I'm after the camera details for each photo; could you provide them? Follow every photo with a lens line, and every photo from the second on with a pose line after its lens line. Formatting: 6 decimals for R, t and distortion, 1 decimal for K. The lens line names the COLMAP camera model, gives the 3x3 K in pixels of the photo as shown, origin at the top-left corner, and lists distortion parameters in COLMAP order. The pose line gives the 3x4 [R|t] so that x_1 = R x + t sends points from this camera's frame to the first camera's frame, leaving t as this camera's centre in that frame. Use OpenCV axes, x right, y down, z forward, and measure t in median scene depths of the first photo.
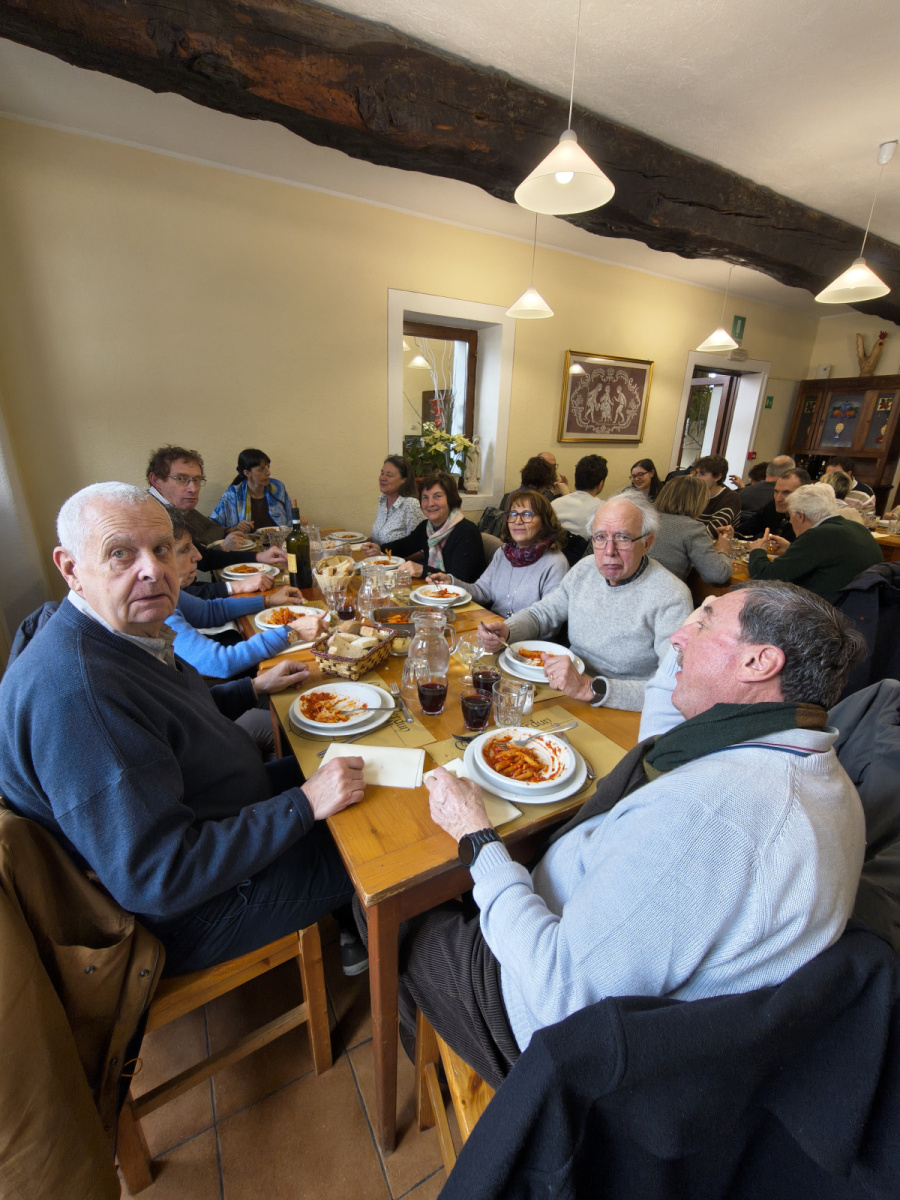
lens RADIAL K [[513.9, 0, 450.0], [0, 513.9, 600.0], [0, 0, 1]] dist [-0.001270, 0.000134]
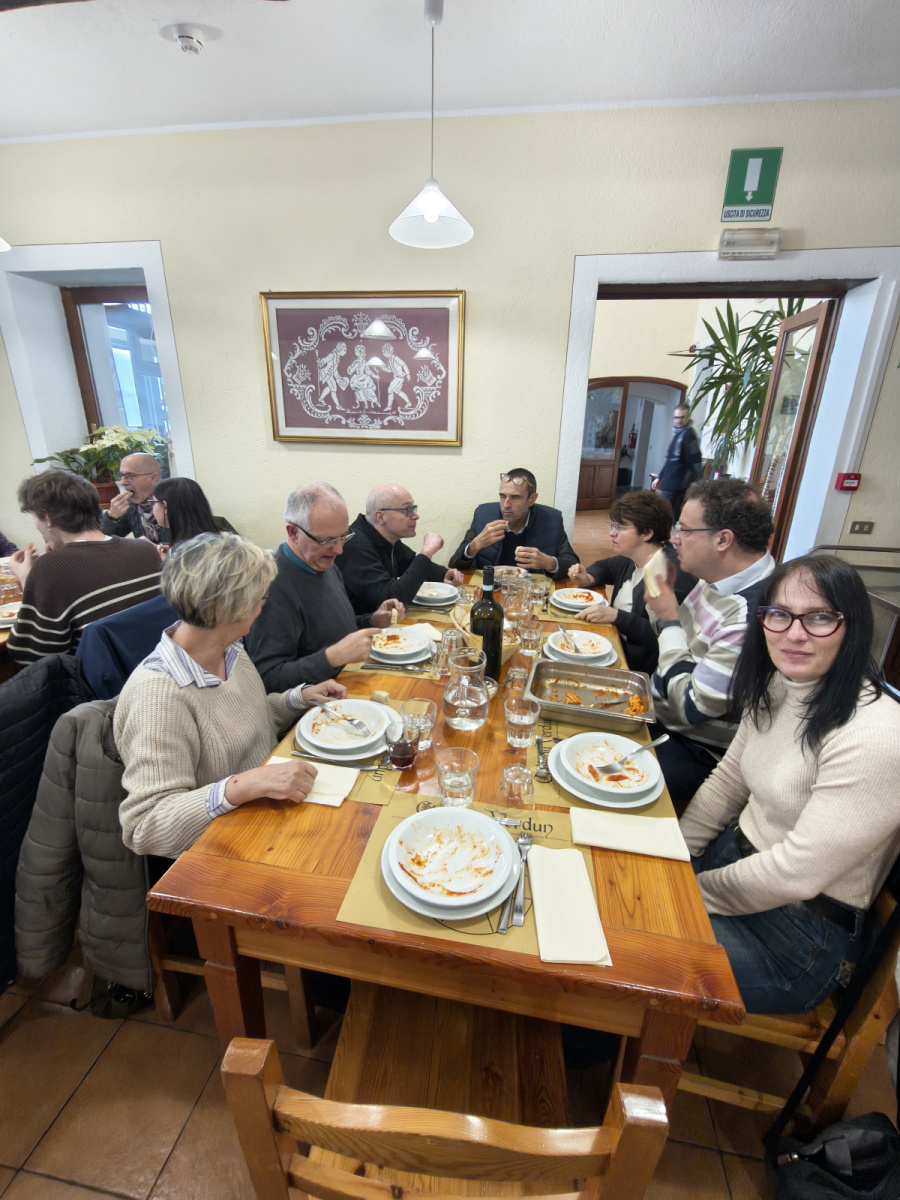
lens RADIAL K [[513.9, 0, 450.0], [0, 513.9, 600.0], [0, 0, 1]] dist [-0.001270, 0.000134]
pose [[0.778819, 0.205243, -0.592720, 1.168176], [-0.194933, 0.977358, 0.082296, -0.305649], [0.596190, 0.051447, 0.801193, 0.913182]]
